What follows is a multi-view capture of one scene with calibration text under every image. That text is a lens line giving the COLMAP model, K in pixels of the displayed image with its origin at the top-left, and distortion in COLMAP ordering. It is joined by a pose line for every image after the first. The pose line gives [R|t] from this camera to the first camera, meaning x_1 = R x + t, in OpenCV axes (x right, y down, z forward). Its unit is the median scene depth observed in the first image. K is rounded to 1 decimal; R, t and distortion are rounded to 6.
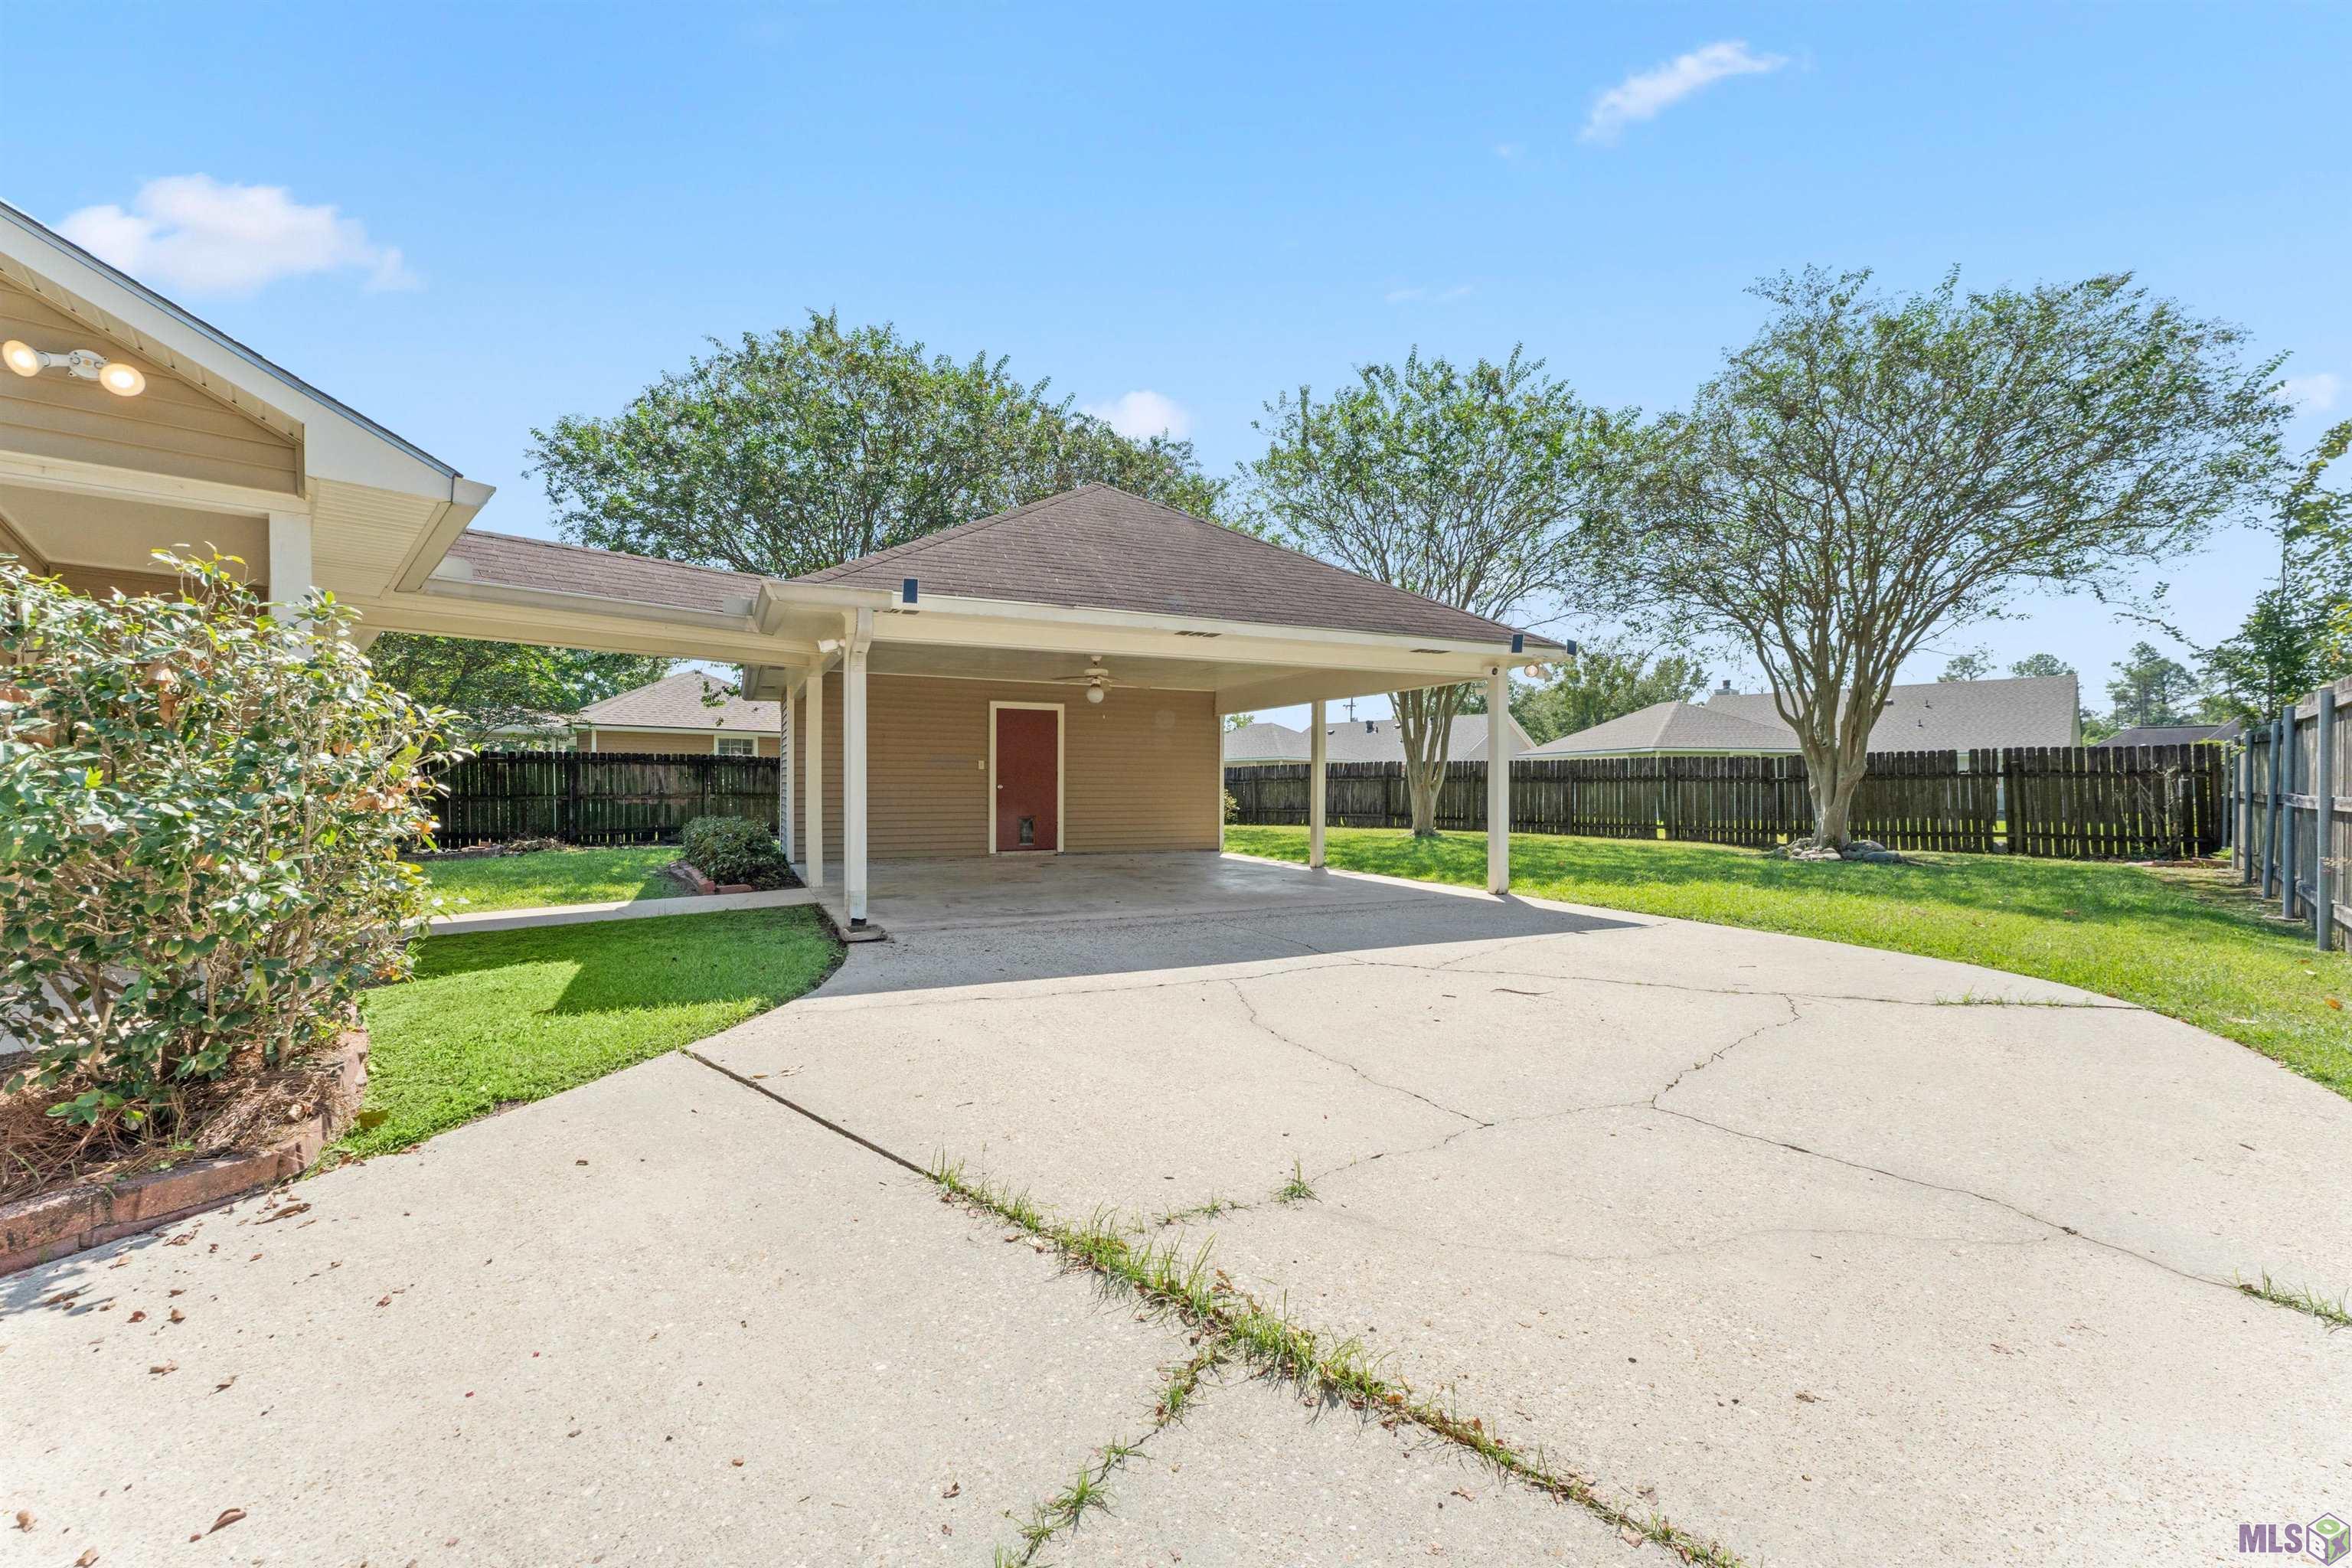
lens RADIAL K [[942.8, 0, 1156.8], [0, 942.8, 784.6], [0, 0, 1]] dist [0.000527, -0.000495]
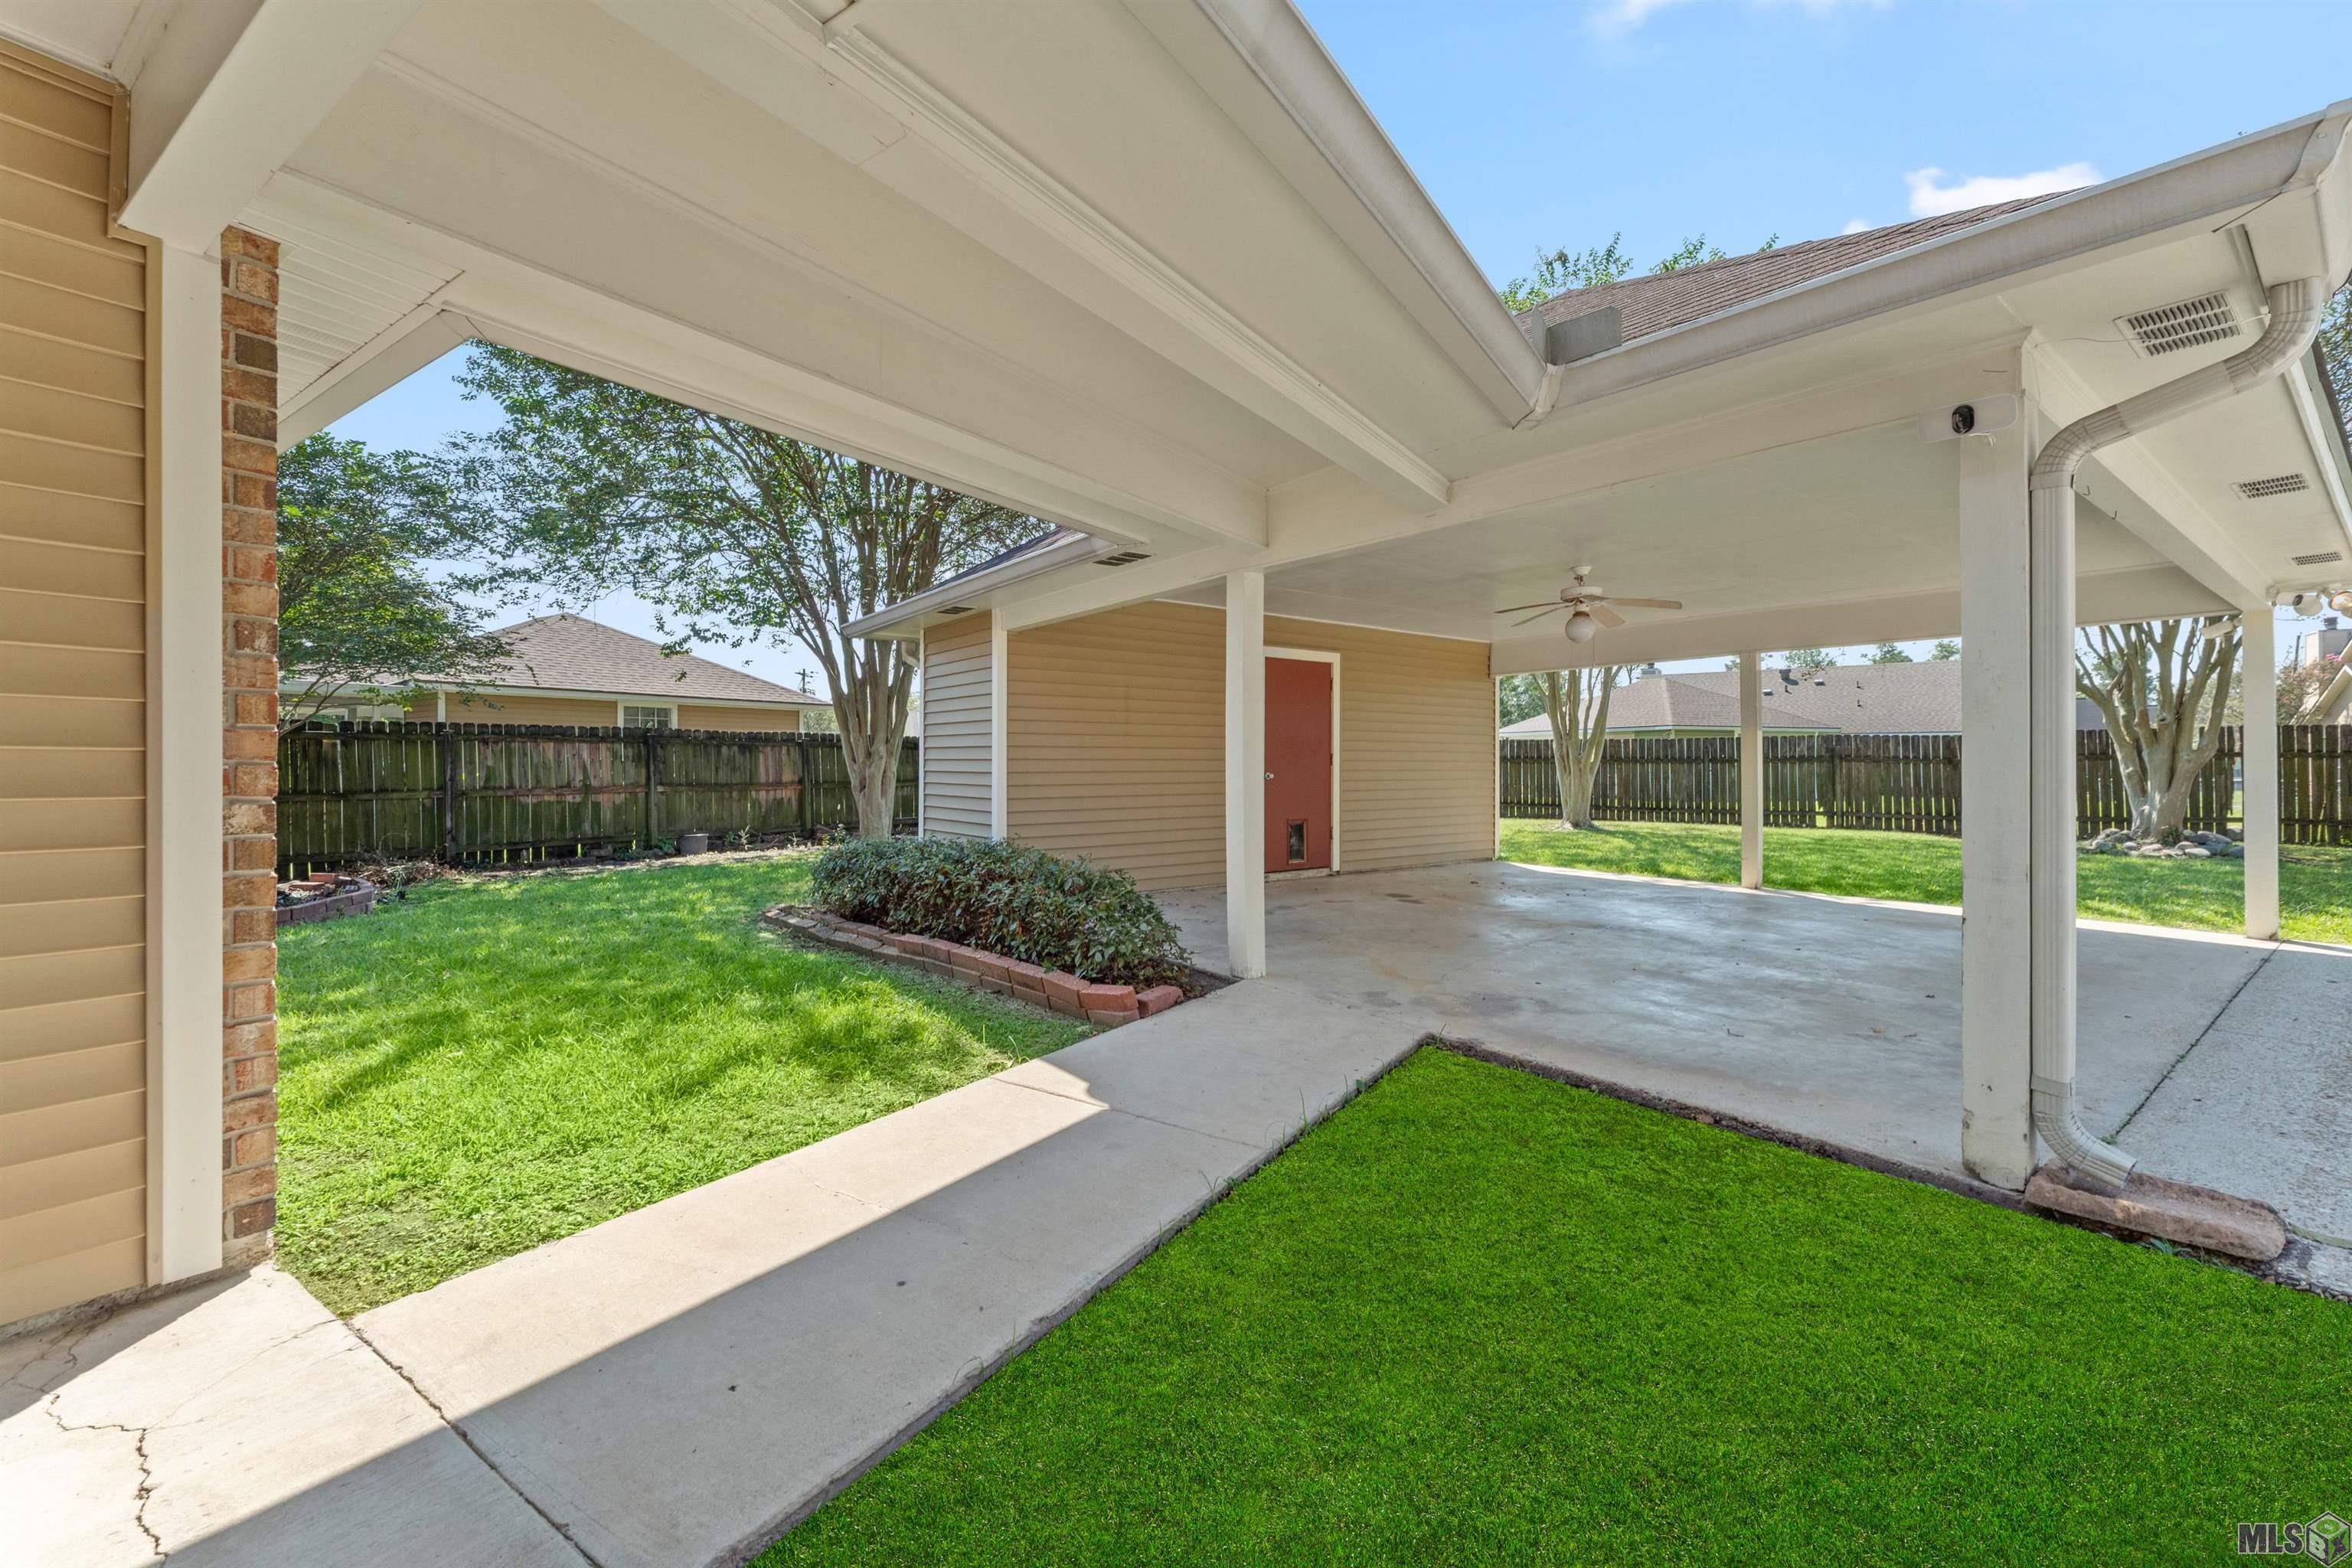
lens RADIAL K [[942.8, 0, 1156.8], [0, 942.8, 784.6], [0, 0, 1]] dist [0.000527, -0.000495]
pose [[0.978808, -0.008392, 0.204607, -0.288811], [0.004067, 0.999760, 0.021549, -0.004350], [-0.204739, -0.020260, 0.978607, 0.291205]]
